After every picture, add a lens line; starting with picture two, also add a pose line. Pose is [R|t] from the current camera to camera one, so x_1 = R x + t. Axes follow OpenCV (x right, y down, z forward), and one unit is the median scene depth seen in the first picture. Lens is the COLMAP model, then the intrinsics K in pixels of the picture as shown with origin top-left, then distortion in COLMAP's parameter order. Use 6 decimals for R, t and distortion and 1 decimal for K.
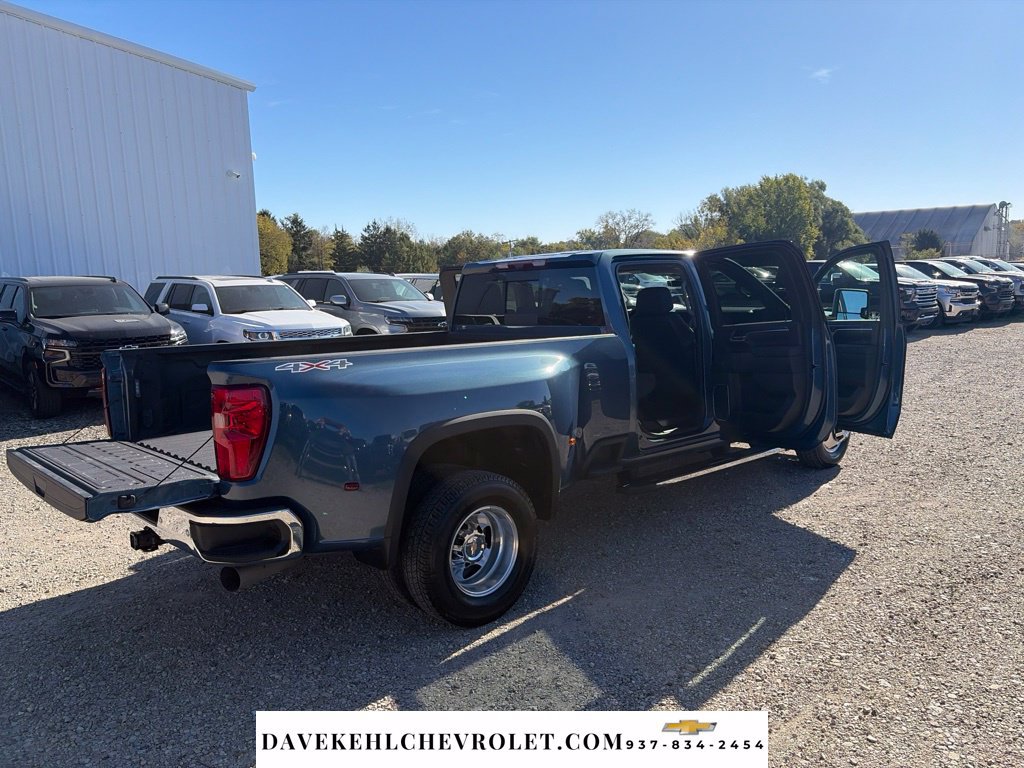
lens RADIAL K [[764.9, 0, 511.3], [0, 764.9, 384.2], [0, 0, 1]] dist [0.035784, -0.039753]
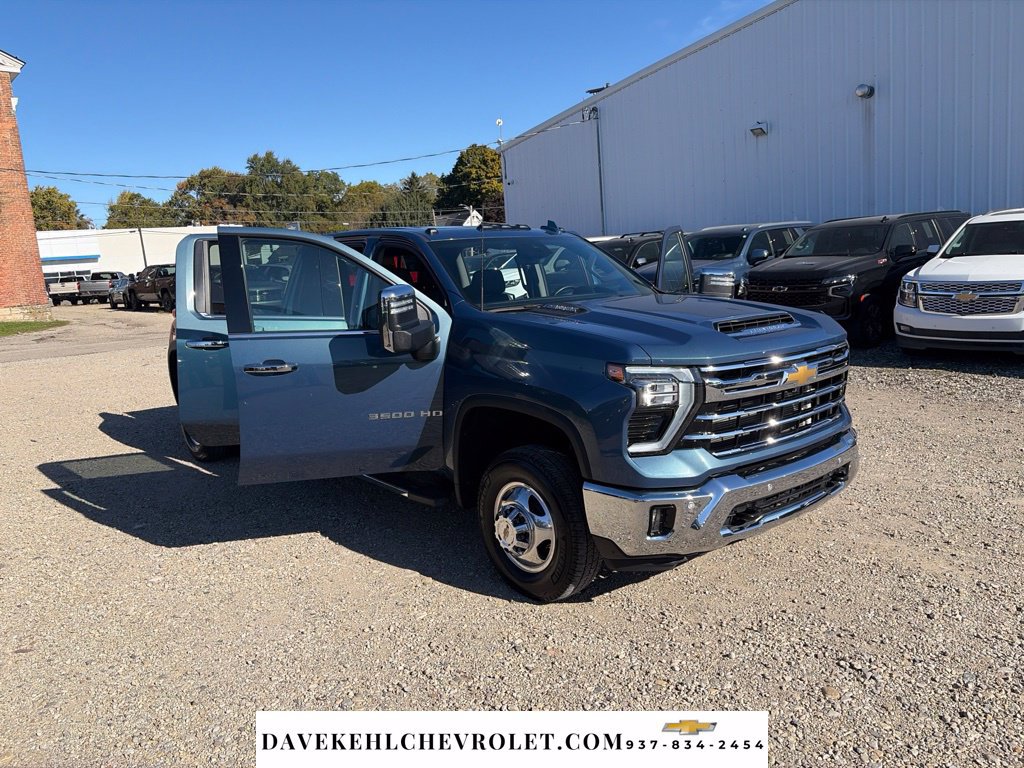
lens RADIAL K [[764.9, 0, 518.4], [0, 764.9, 386.6], [0, 0, 1]] dist [0.035784, -0.039753]
pose [[-0.023980, 0.199877, -0.979527, 0.849470], [-0.081936, 0.976120, 0.201188, -0.140106], [0.996349, 0.085083, -0.007030, 0.889099]]
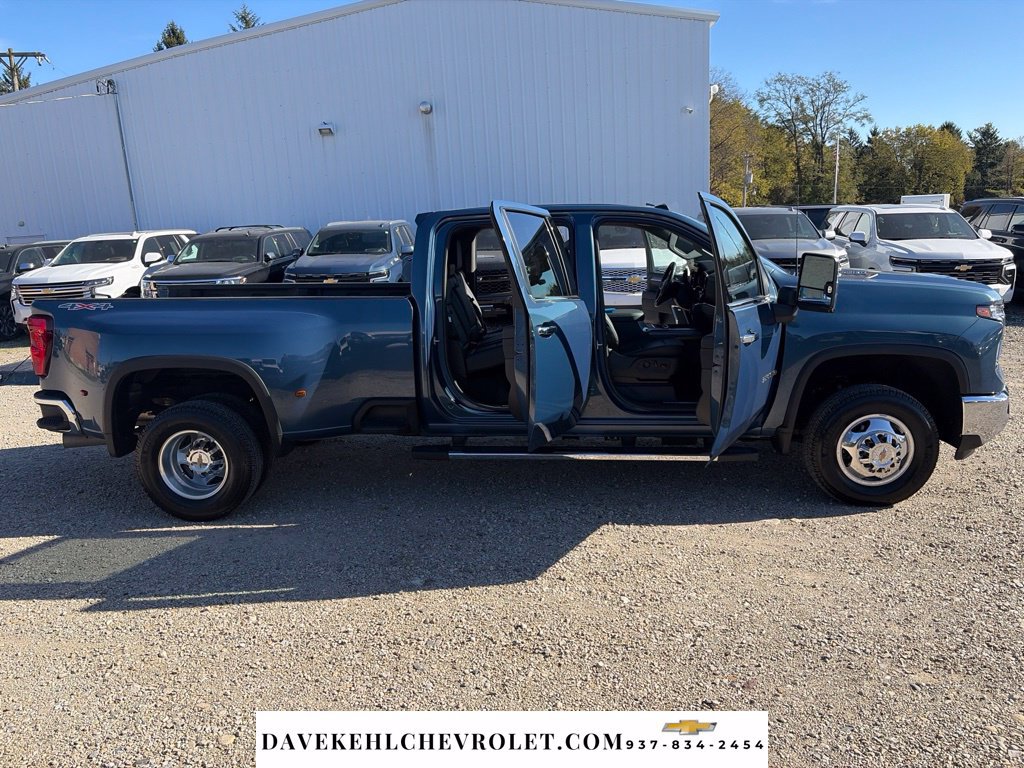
lens RADIAL K [[764.9, 0, 511.1], [0, 764.9, 385.0], [0, 0, 1]] dist [0.035784, -0.039753]
pose [[0.685375, 0.148016, -0.712989, 0.610102], [-0.079040, 0.988460, 0.129225, -0.058256], [0.723888, -0.032213, 0.689165, 0.261431]]
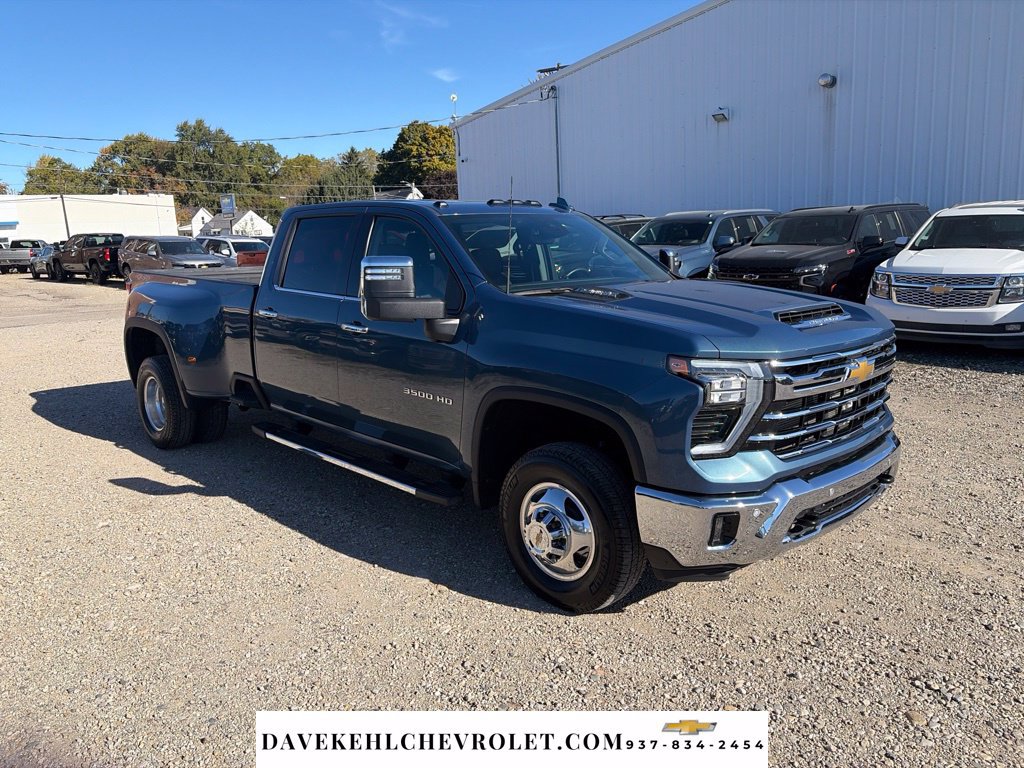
lens RADIAL K [[764.9, 0, 513.1], [0, 764.9, 386.9], [0, 0, 1]] dist [0.035784, -0.039753]
pose [[0.046047, 0.223784, -0.973550, 0.803523], [-0.113096, 0.969486, 0.217500, -0.130839], [0.992516, 0.100089, 0.069951, 0.830734]]
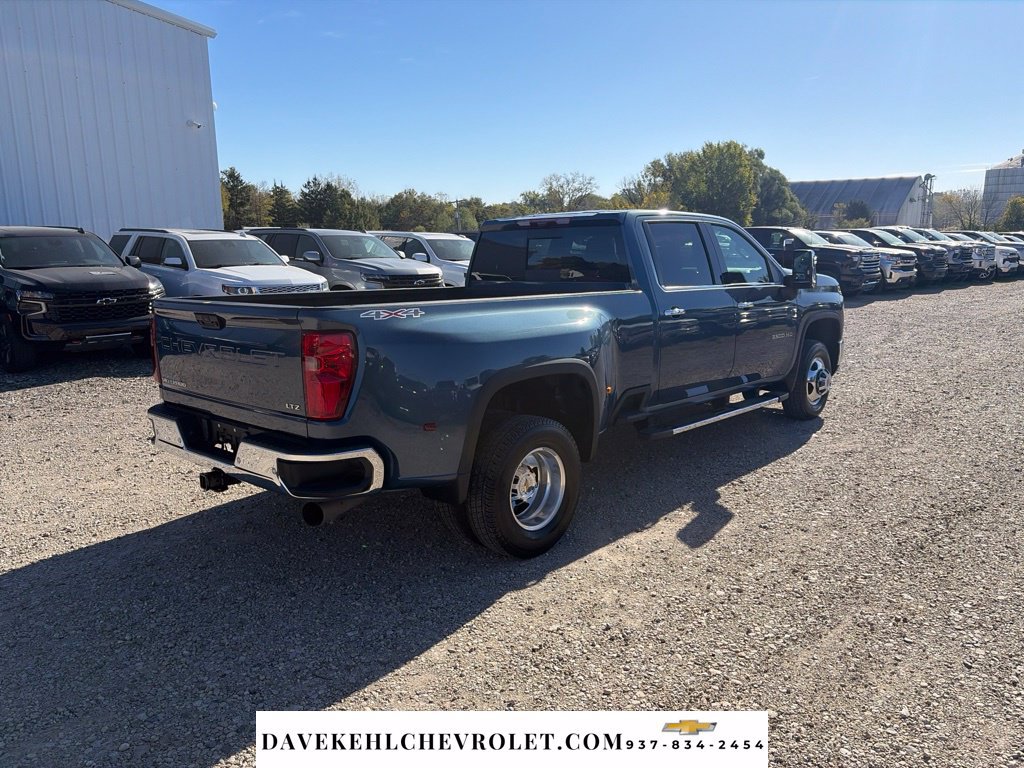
lens RADIAL K [[764.9, 0, 510.6], [0, 764.9, 381.1], [0, 0, 1]] dist [0.035784, -0.039753]
pose [[0.996585, 0.004258, 0.082465, -0.083164], [-0.007929, 0.998990, 0.044238, 0.009622], [-0.082193, -0.044741, 0.995612, -0.031011]]
